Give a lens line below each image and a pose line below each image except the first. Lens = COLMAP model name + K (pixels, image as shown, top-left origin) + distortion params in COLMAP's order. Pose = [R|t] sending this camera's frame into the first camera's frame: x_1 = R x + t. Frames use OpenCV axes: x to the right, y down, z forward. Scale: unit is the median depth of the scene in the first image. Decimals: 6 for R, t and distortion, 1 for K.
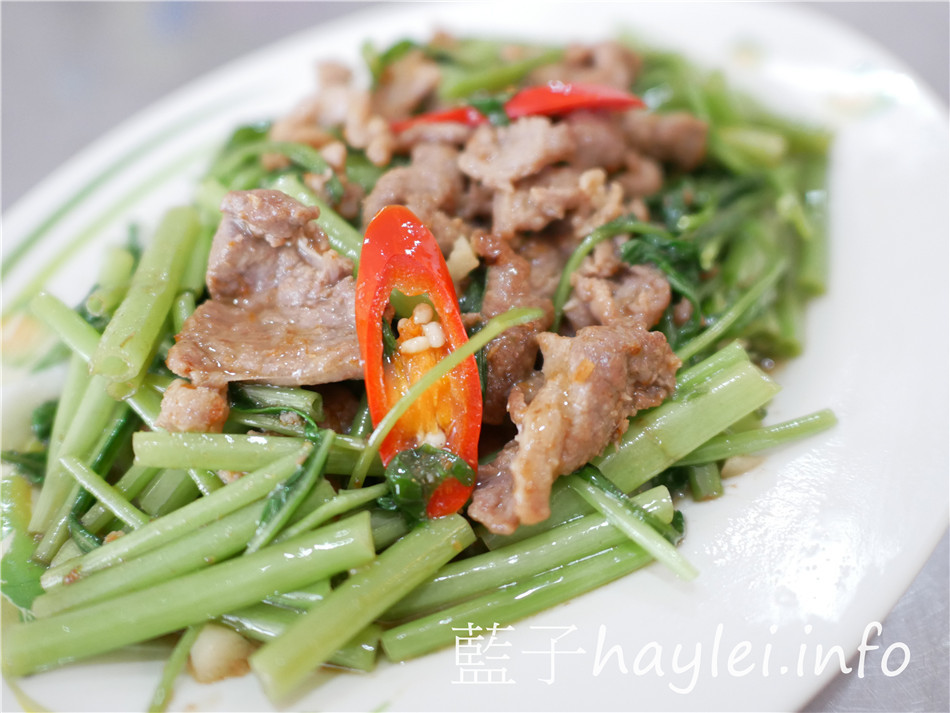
lens RADIAL K [[812.9, 0, 475.7], [0, 812.9, 341.1], [0, 0, 1]] dist [-0.043255, 0.002144]
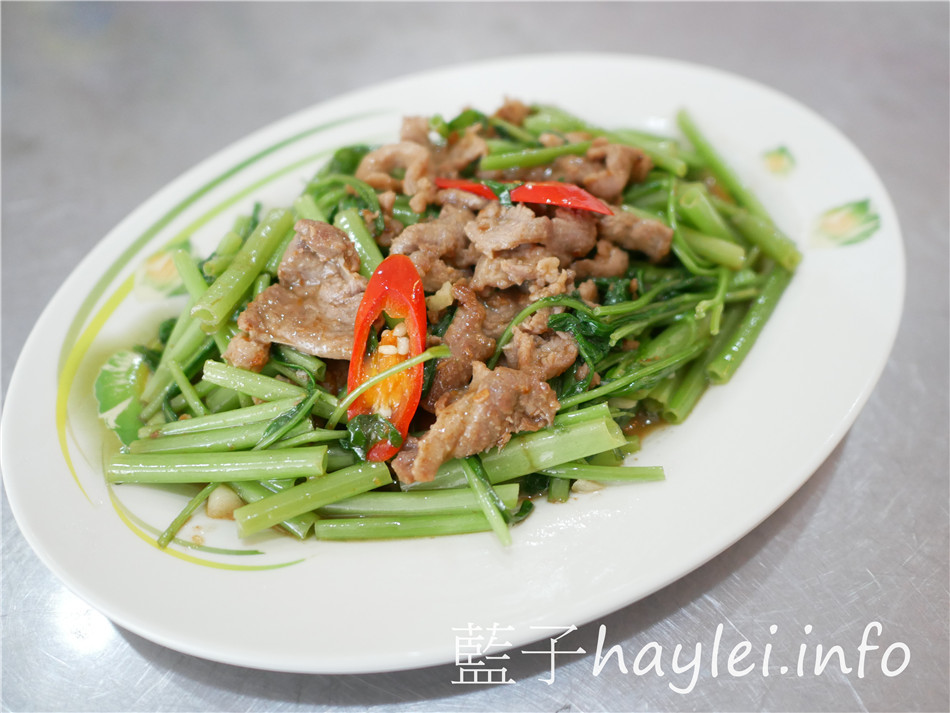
lens RADIAL K [[839.1, 0, 475.0], [0, 839.1, 356.5], [0, 0, 1]] dist [-0.000347, -0.295905]
pose [[0.949916, 0.255407, -0.180076, 0.357545], [-0.239462, 0.965135, 0.105695, -0.183455], [0.200793, -0.057280, 0.977958, -0.490778]]
